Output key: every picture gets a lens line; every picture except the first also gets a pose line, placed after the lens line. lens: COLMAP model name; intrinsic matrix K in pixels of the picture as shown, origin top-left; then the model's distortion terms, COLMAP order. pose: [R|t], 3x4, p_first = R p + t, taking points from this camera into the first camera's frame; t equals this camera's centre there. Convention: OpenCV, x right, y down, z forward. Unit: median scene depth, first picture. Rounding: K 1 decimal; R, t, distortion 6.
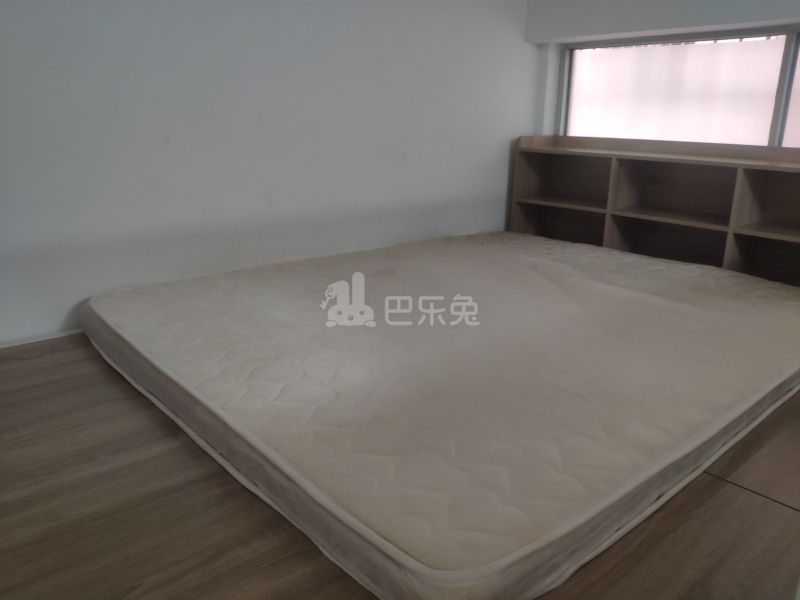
lens RADIAL K [[612.4, 0, 400.0], [0, 612.4, 300.0], [0, 0, 1]] dist [0.006729, 0.004866]
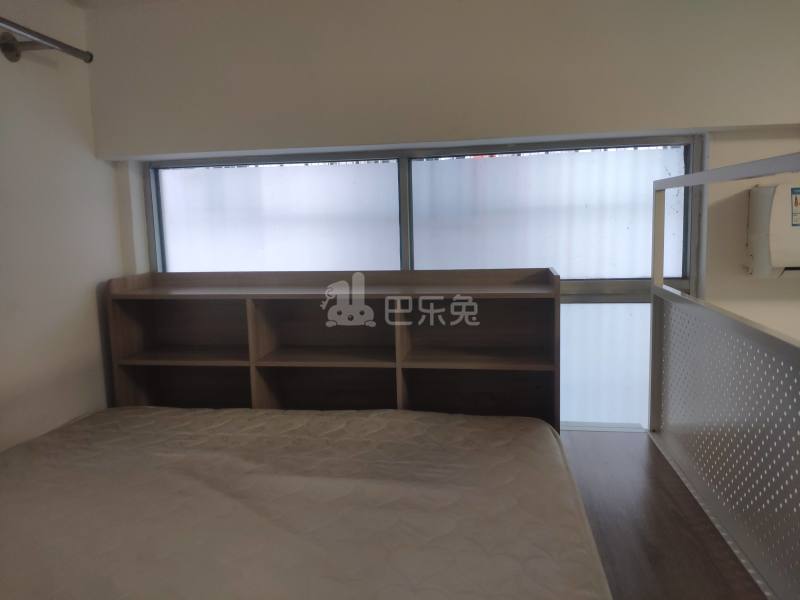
lens RADIAL K [[599.1, 0, 399.8], [0, 599.1, 309.8], [0, 0, 1]] dist [-0.073460, -0.002665]
pose [[0.746010, -0.125917, 0.653922, -0.009434], [0.227764, 0.970986, -0.072870, -0.101673], [-0.625773, 0.203301, 0.753045, 0.260973]]
